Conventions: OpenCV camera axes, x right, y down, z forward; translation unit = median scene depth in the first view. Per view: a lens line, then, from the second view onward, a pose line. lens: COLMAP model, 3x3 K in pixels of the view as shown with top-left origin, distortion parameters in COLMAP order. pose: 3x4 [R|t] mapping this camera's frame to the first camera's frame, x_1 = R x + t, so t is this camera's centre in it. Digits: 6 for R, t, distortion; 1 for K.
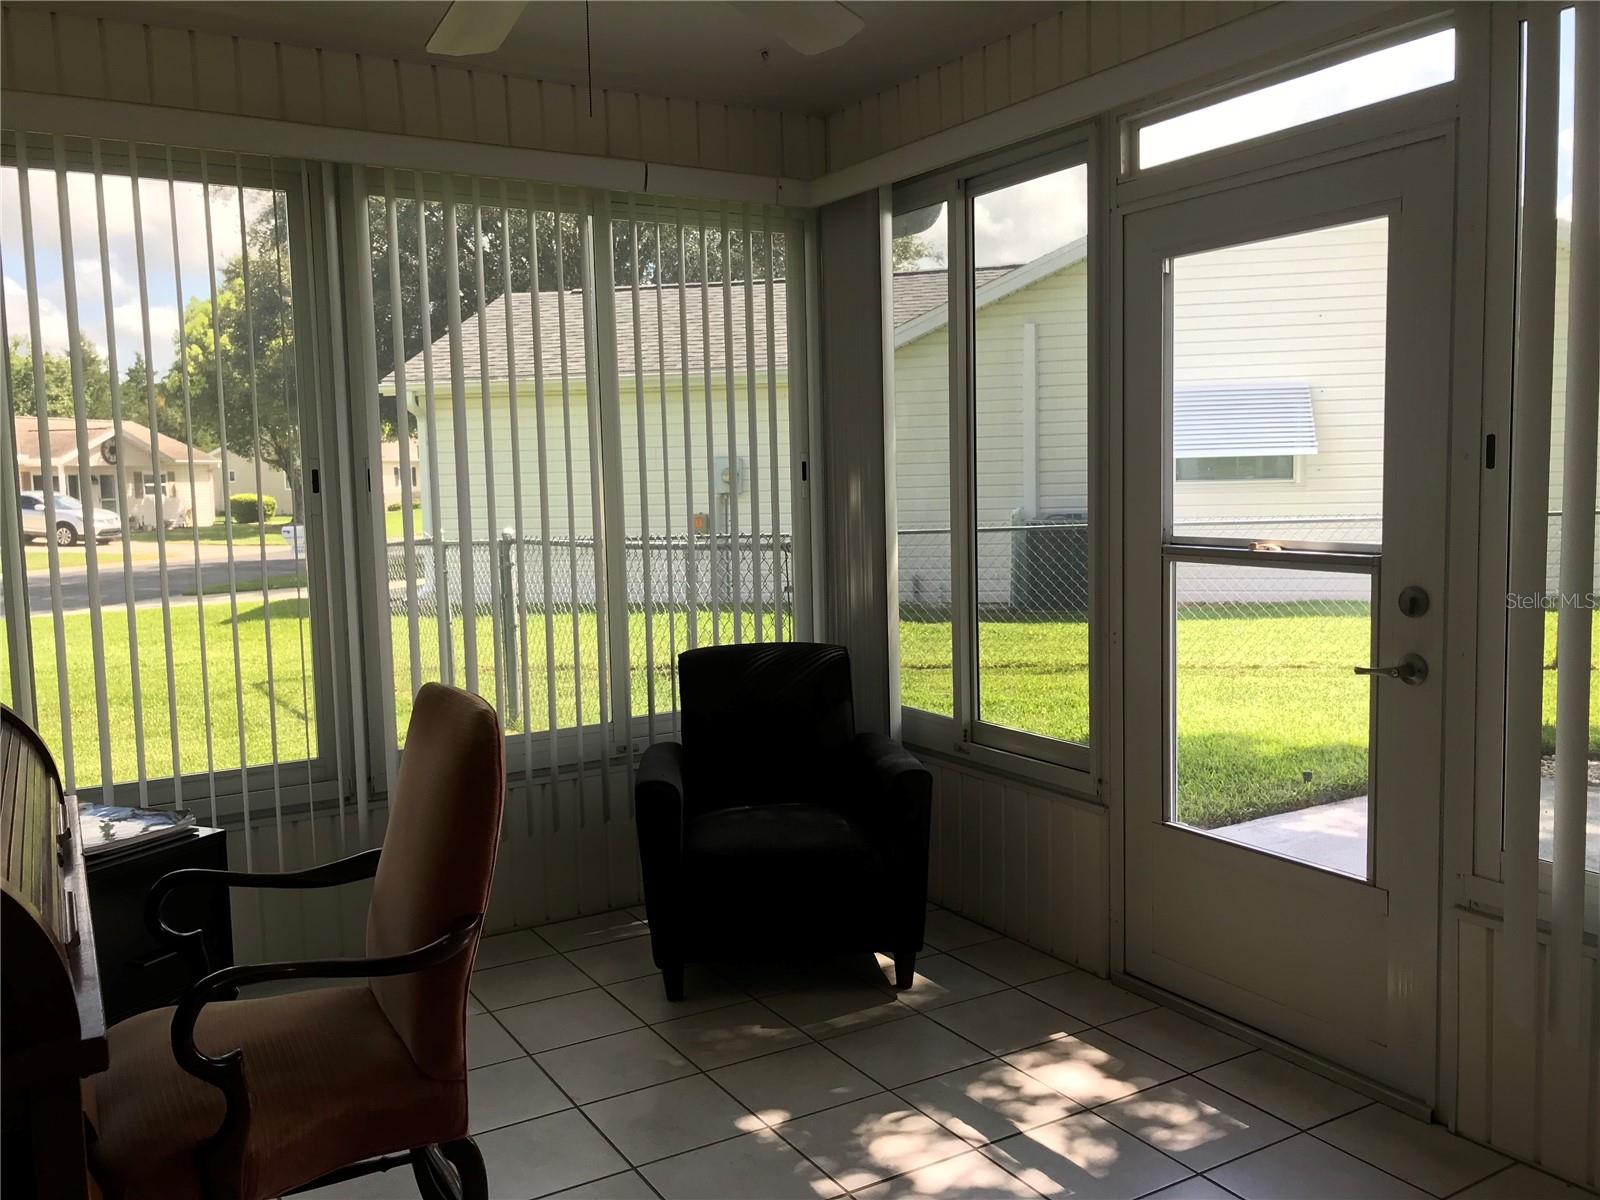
lens RADIAL K [[1313.8, 0, 809.1], [0, 1313.8, 611.8], [0, 0, 1]] dist [0.035271, -0.038491]
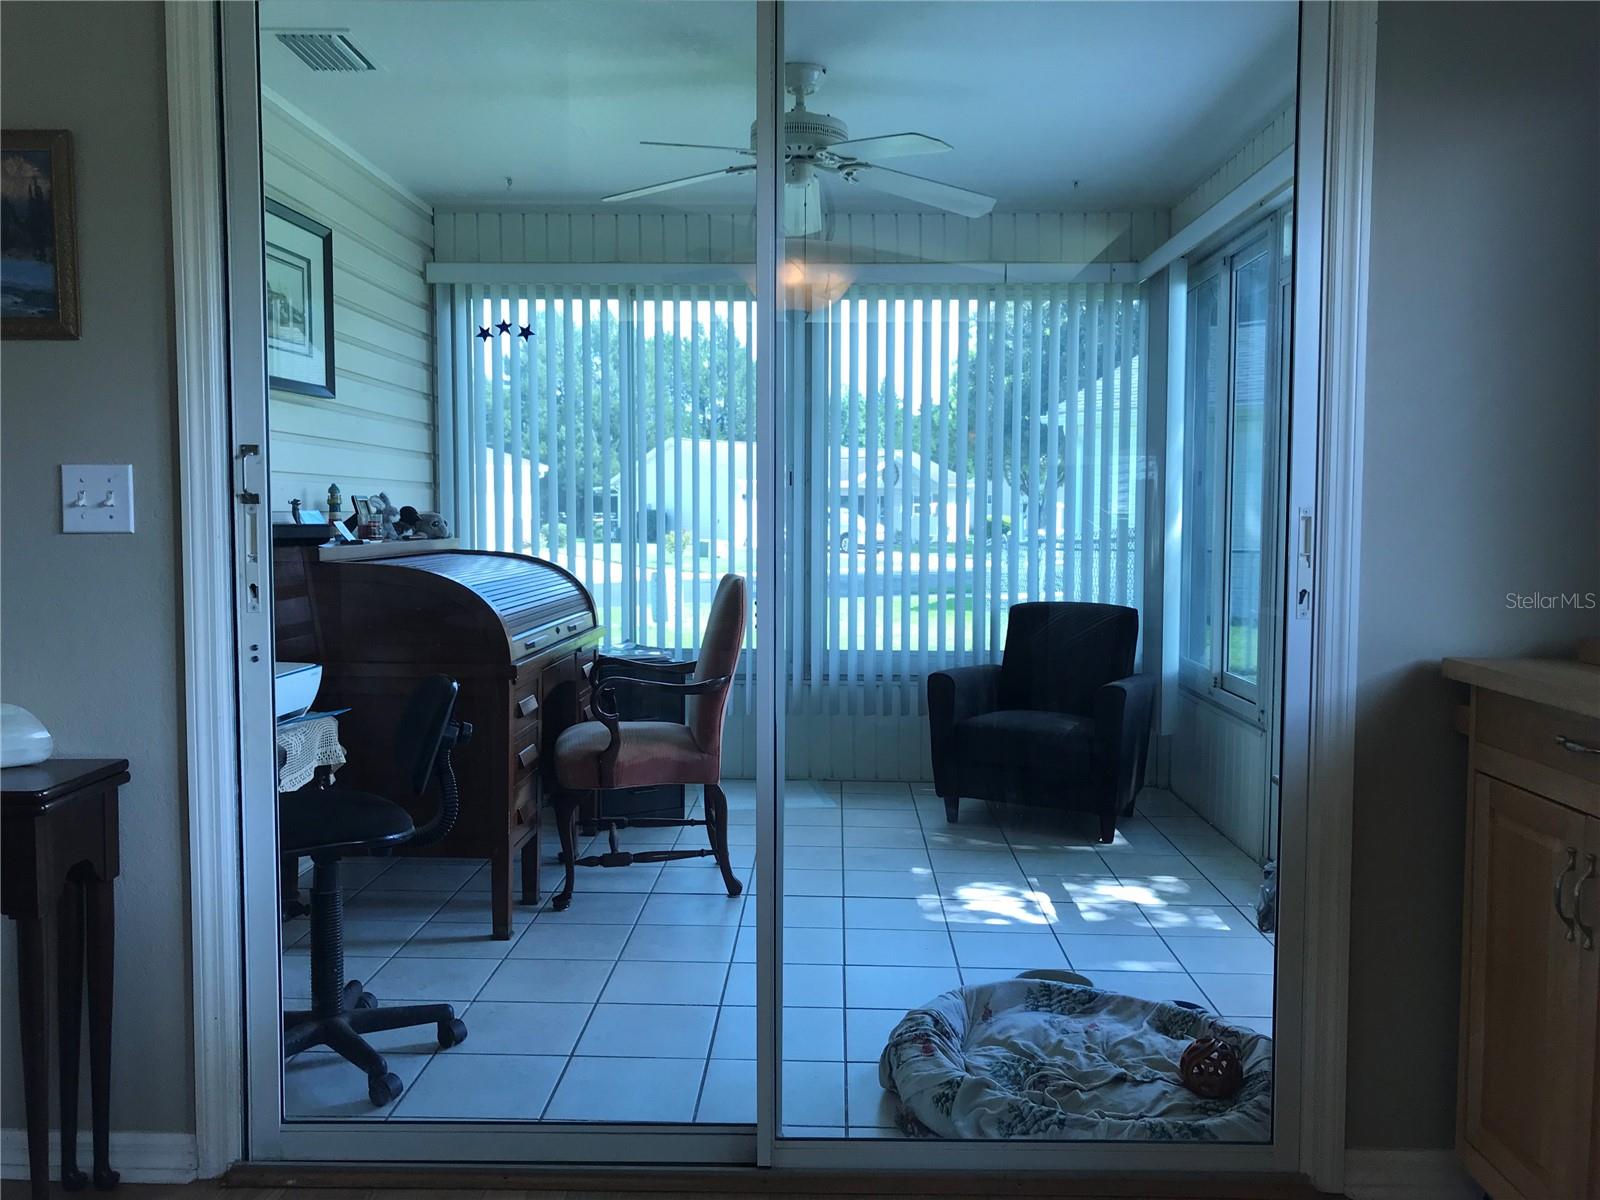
lens RADIAL K [[1313.8, 0, 794.5], [0, 1313.8, 590.8], [0, 0, 1]] dist [0.035271, -0.038491]
pose [[0.836052, 0.058387, -0.545534, 0.486325], [-0.078698, 0.996801, -0.013923, 0.054992], [0.542976, 0.054573, 0.837973, -0.313786]]
